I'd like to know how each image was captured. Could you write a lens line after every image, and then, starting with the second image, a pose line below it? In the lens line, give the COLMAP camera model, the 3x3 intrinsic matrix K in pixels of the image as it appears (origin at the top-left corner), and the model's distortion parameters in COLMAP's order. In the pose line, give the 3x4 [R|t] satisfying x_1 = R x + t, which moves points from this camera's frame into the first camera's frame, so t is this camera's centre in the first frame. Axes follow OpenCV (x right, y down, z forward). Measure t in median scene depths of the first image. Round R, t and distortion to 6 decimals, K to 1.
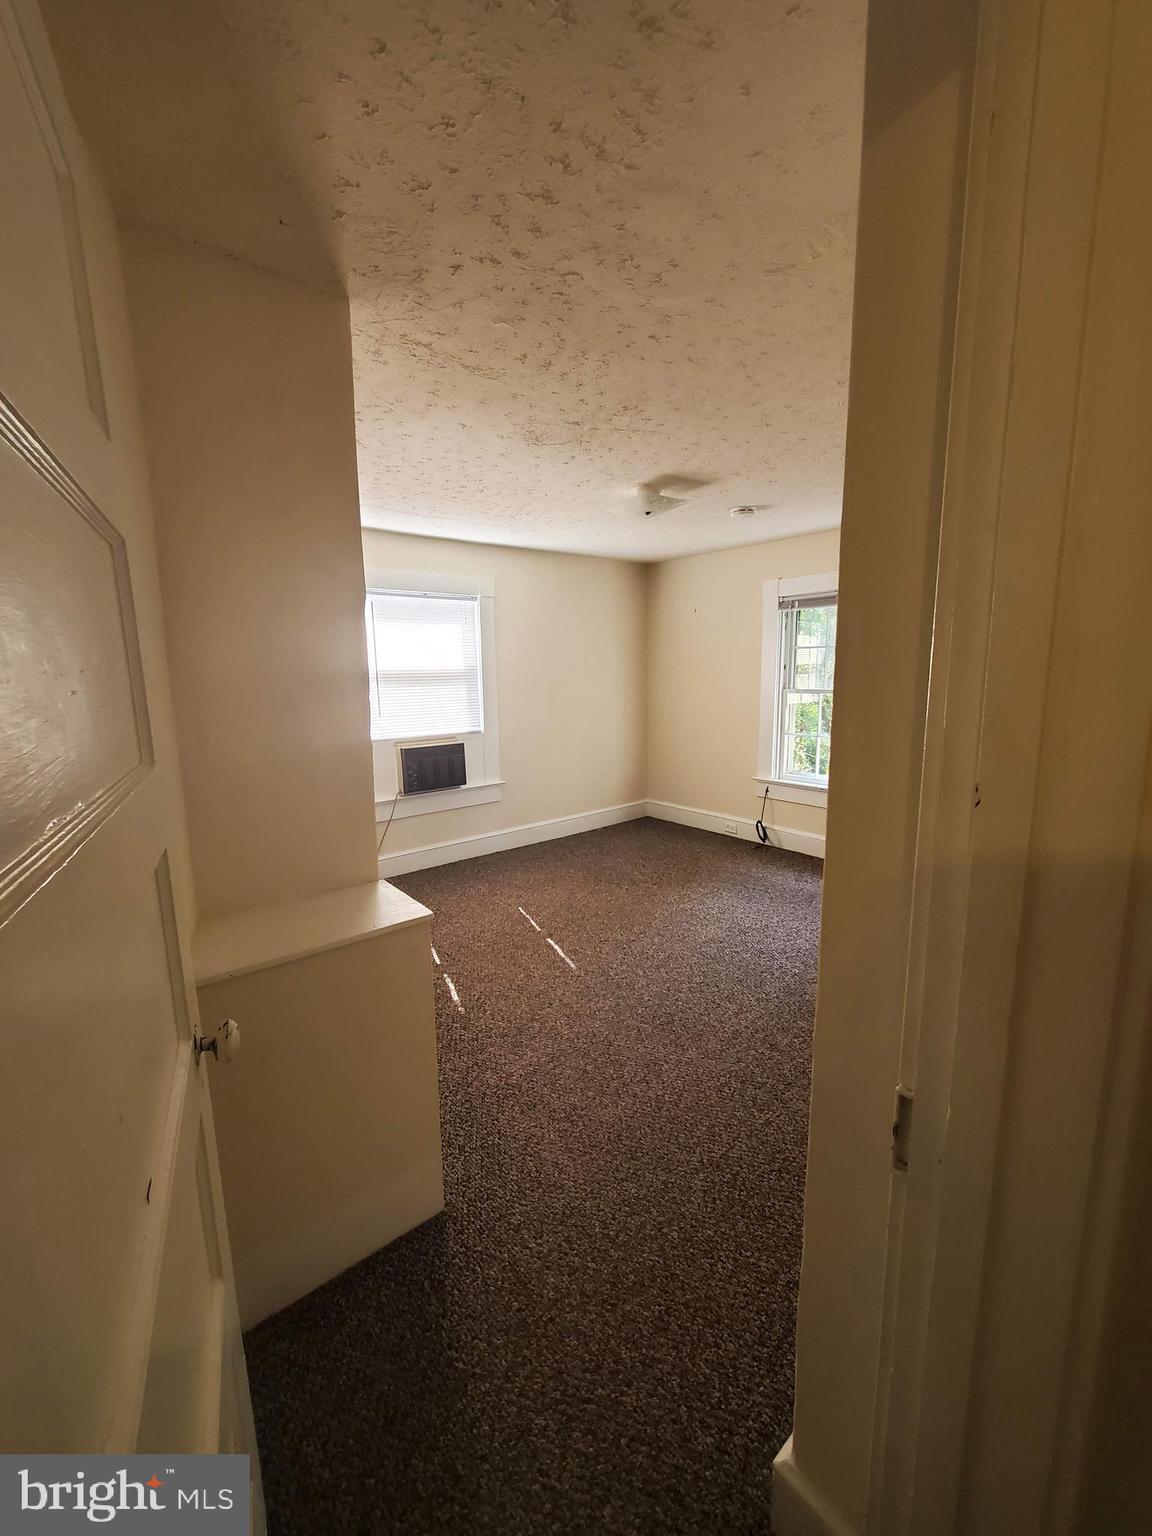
lens RADIAL K [[610.6, 0, 559.1], [0, 610.6, 766.0], [0, 0, 1]] dist [-0.000437, 0.000844]
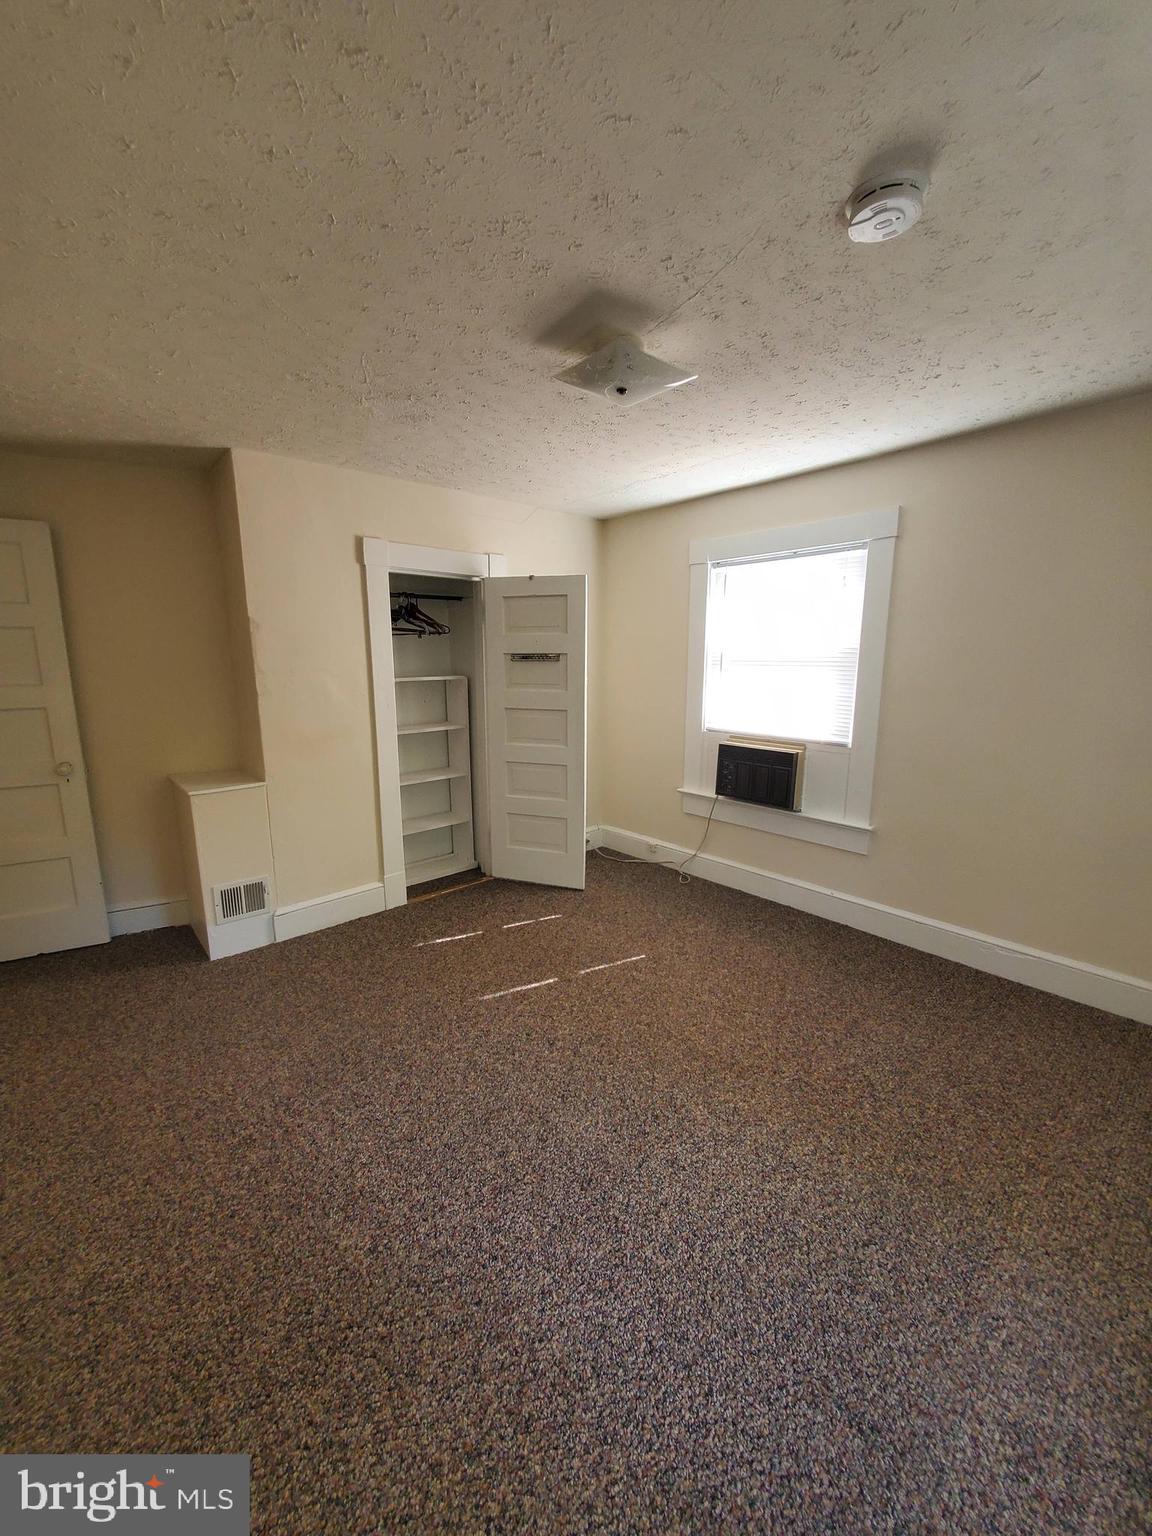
lens RADIAL K [[610.6, 0, 566.8], [0, 610.6, 769.4], [0, 0, 1]] dist [-0.000437, 0.000844]
pose [[0.039389, 0.206139, -0.977730, 0.552675], [-0.149396, 0.968706, 0.198218, -0.123580], [0.987993, 0.138261, 0.068952, 0.678126]]
